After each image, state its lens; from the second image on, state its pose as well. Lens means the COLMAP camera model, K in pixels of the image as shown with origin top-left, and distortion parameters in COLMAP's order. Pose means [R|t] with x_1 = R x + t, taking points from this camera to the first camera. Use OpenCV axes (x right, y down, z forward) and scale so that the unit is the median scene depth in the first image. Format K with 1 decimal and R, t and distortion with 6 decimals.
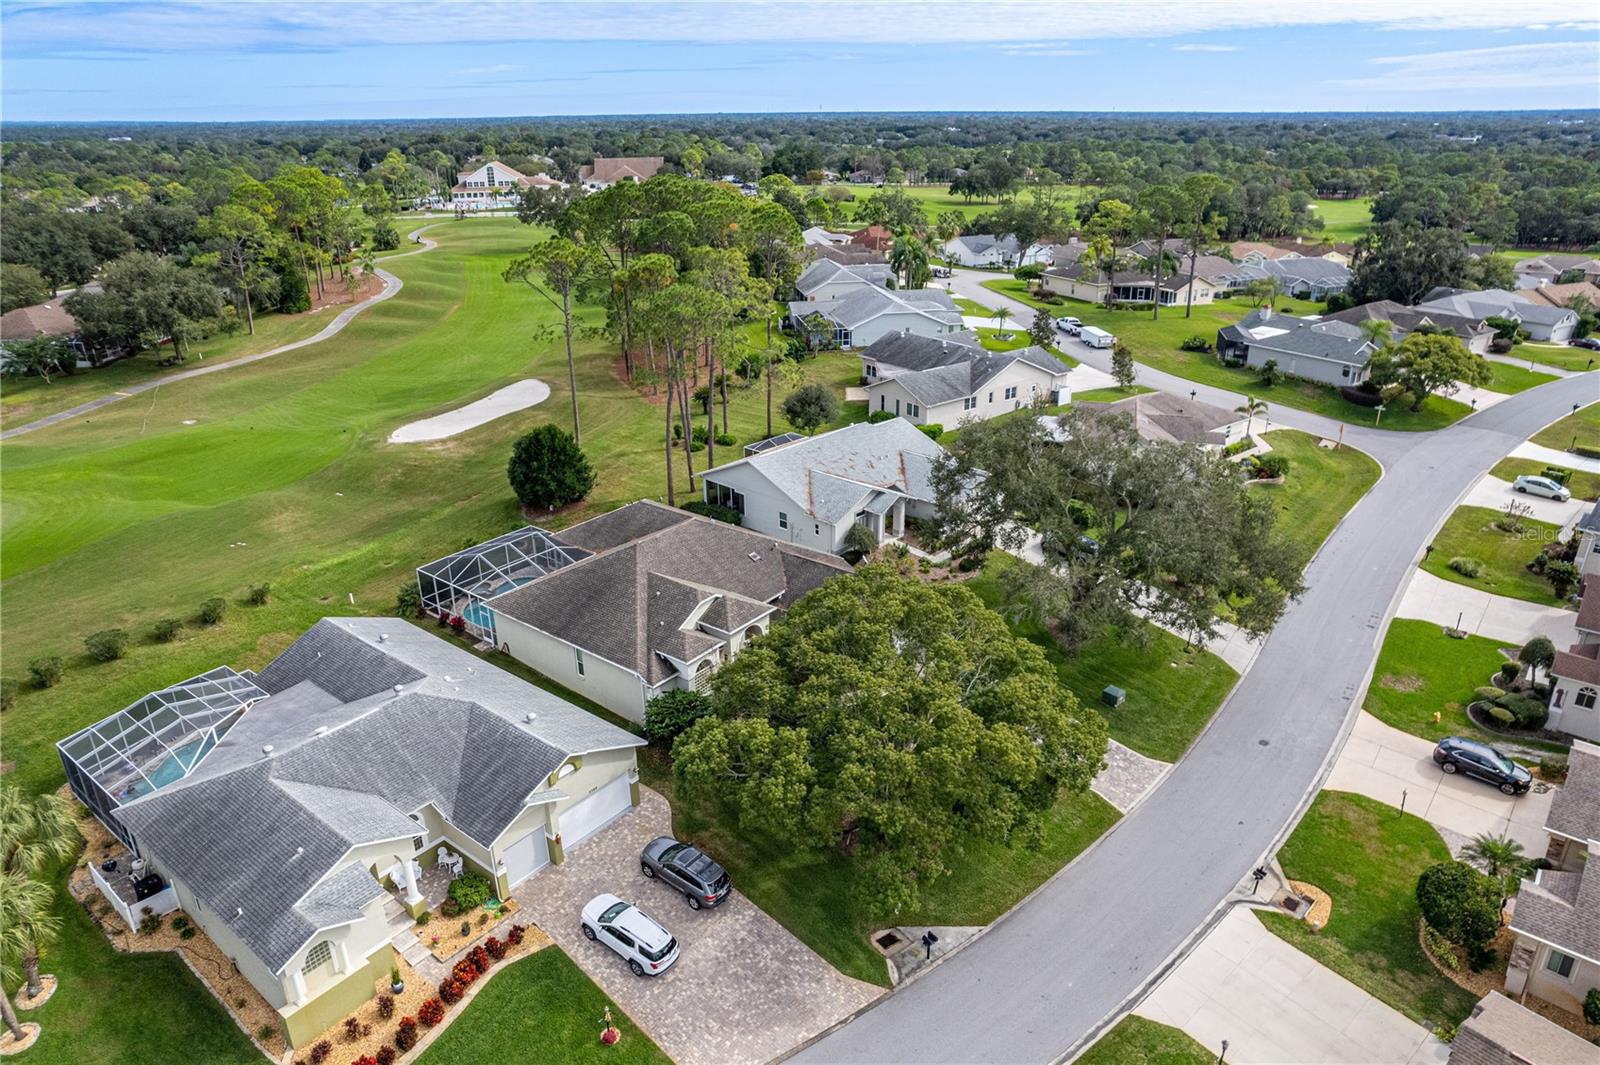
lens RADIAL K [[1029.3, 0, 810.1], [0, 1029.3, 530.6], [0, 0, 1]] dist [-0.076013, 0.066634]
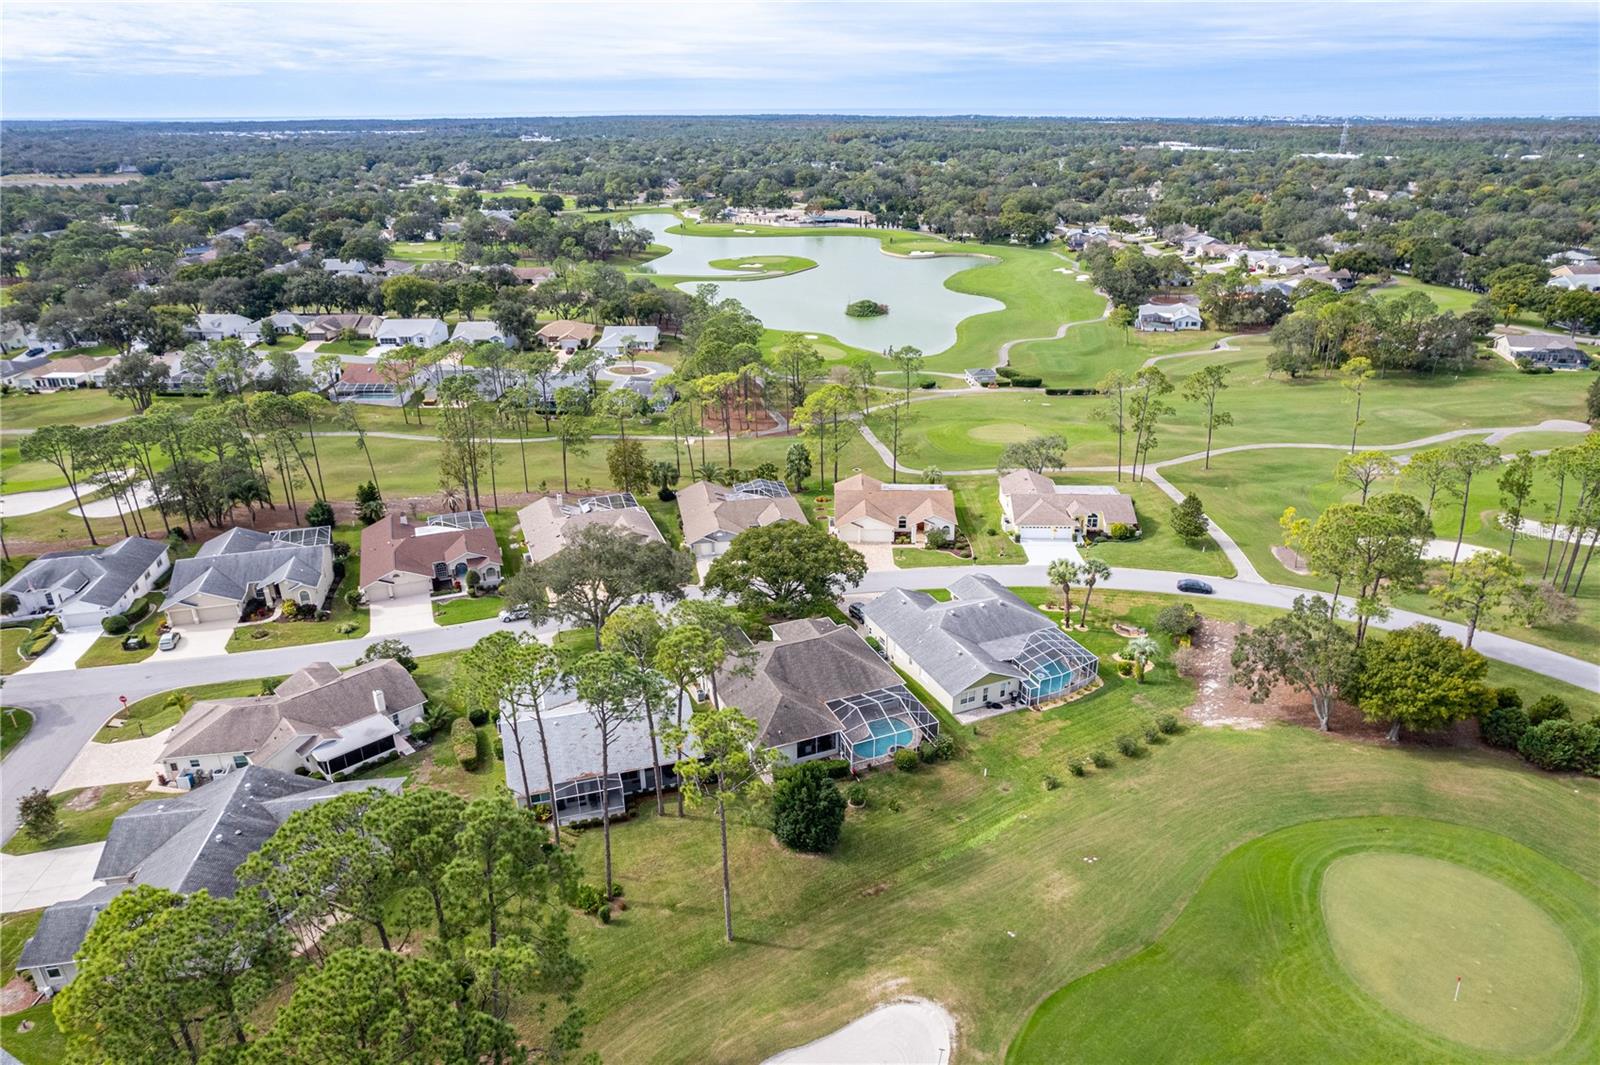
lens RADIAL K [[1029.3, 0, 809.9], [0, 1029.3, 528.0], [0, 0, 1]] dist [-0.076013, 0.066634]
pose [[-0.878057, -0.170684, 0.447083, -0.839254], [0.195051, 0.725469, 0.660038, -1.186653], [-0.437003, 0.666755, -0.603711, 1.790276]]
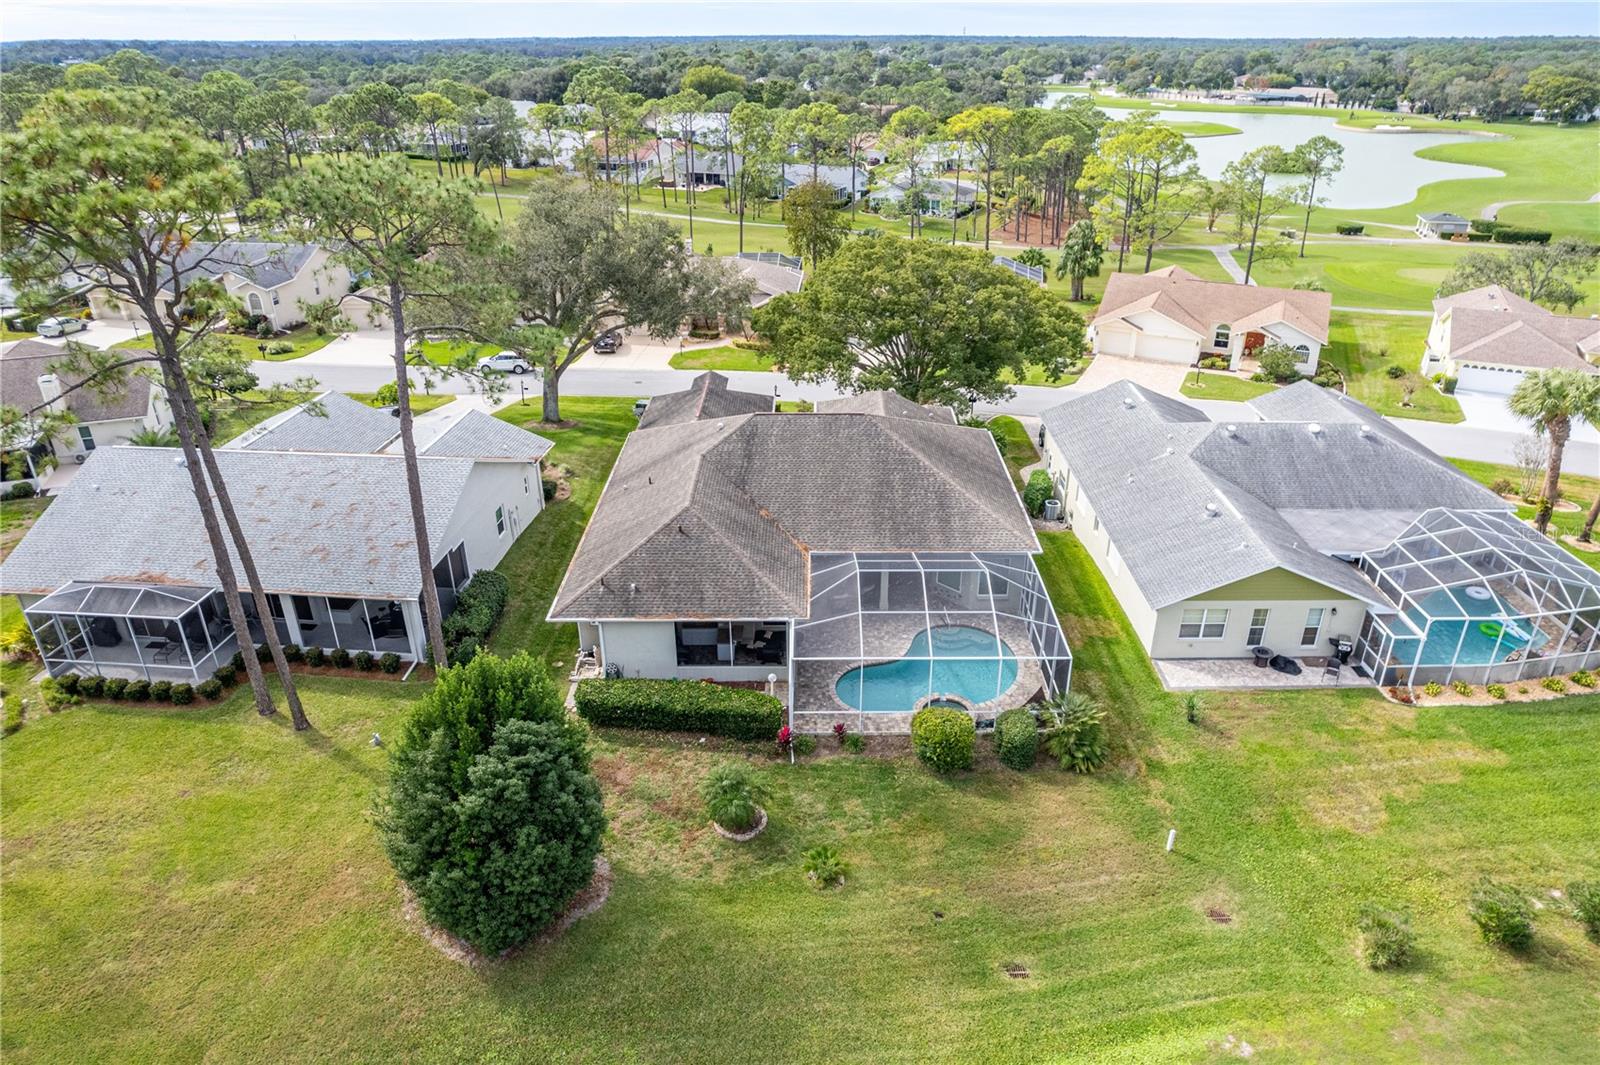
lens RADIAL K [[1029.3, 0, 809.7], [0, 1029.3, 526.9], [0, 0, 1]] dist [-0.076013, 0.066634]
pose [[-0.614097, -0.334607, 0.714789, -0.648402], [0.308328, 0.731991, 0.607554, -0.360927], [-0.726511, 0.593487, -0.346345, 1.230231]]
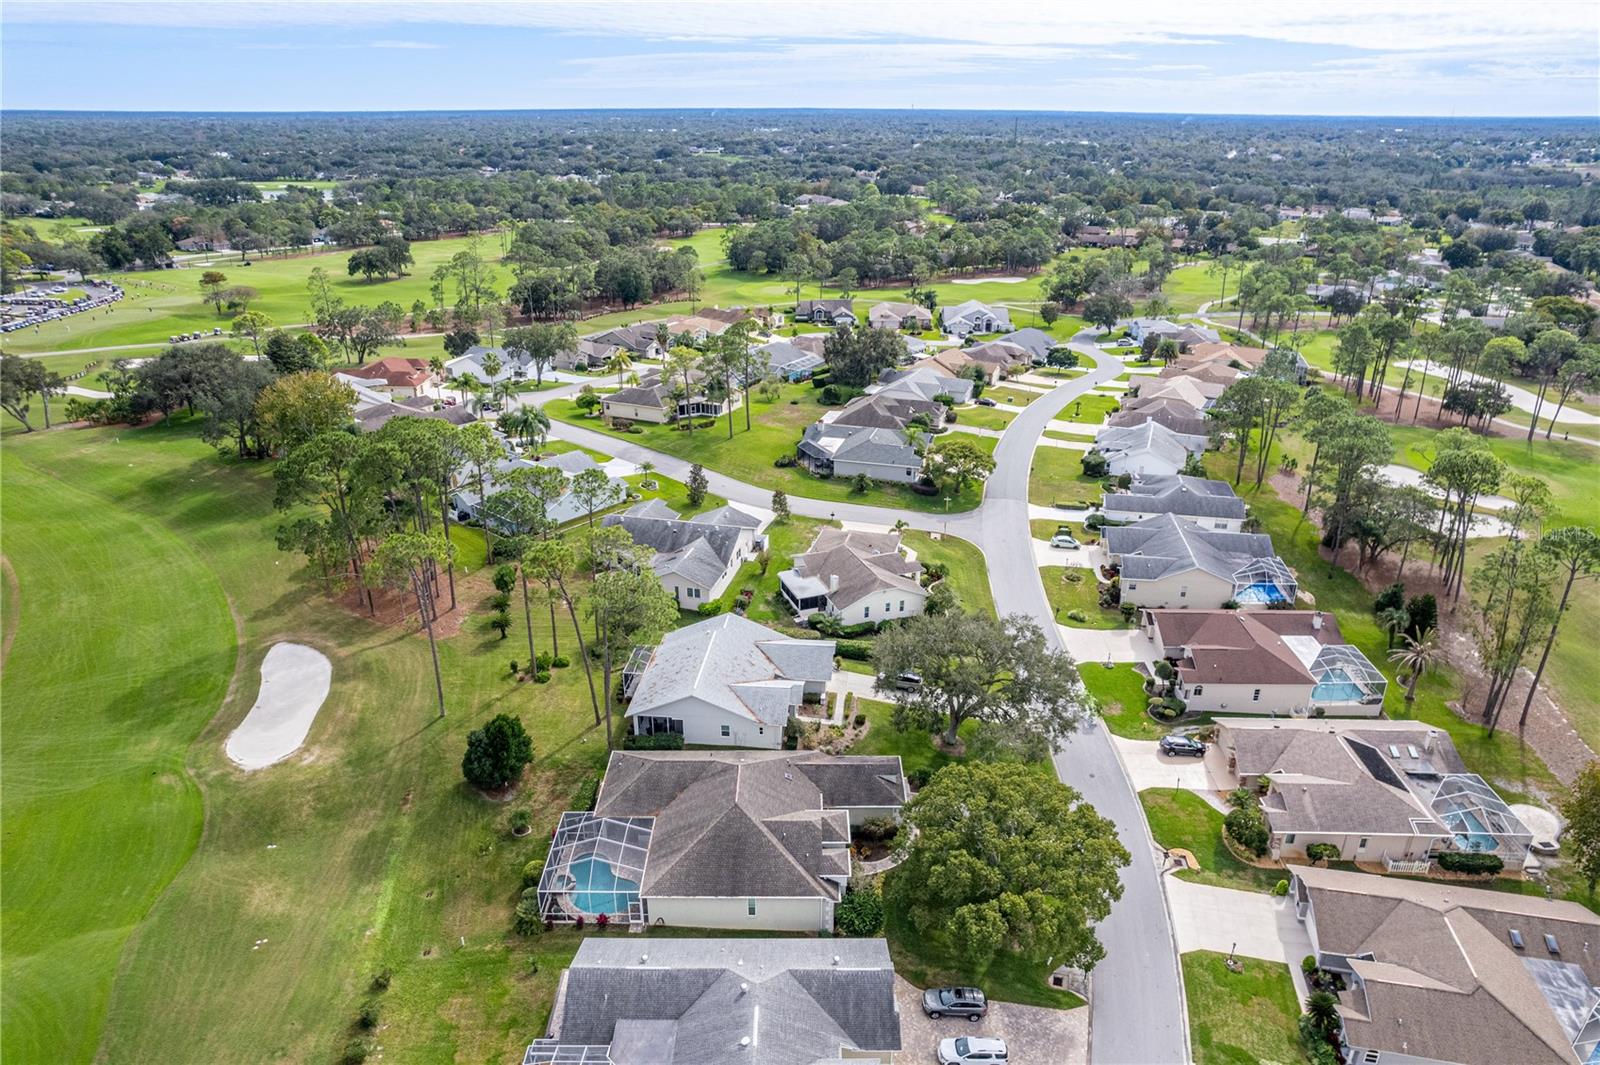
lens RADIAL K [[1029.3, 0, 812.0], [0, 1029.3, 527.1], [0, 0, 1]] dist [-0.076013, 0.066634]
pose [[0.785169, -0.226298, 0.576454, -0.708463], [0.225417, 0.971424, 0.074317, -0.373665], [-0.576799, 0.071591, 0.813743, -0.133219]]
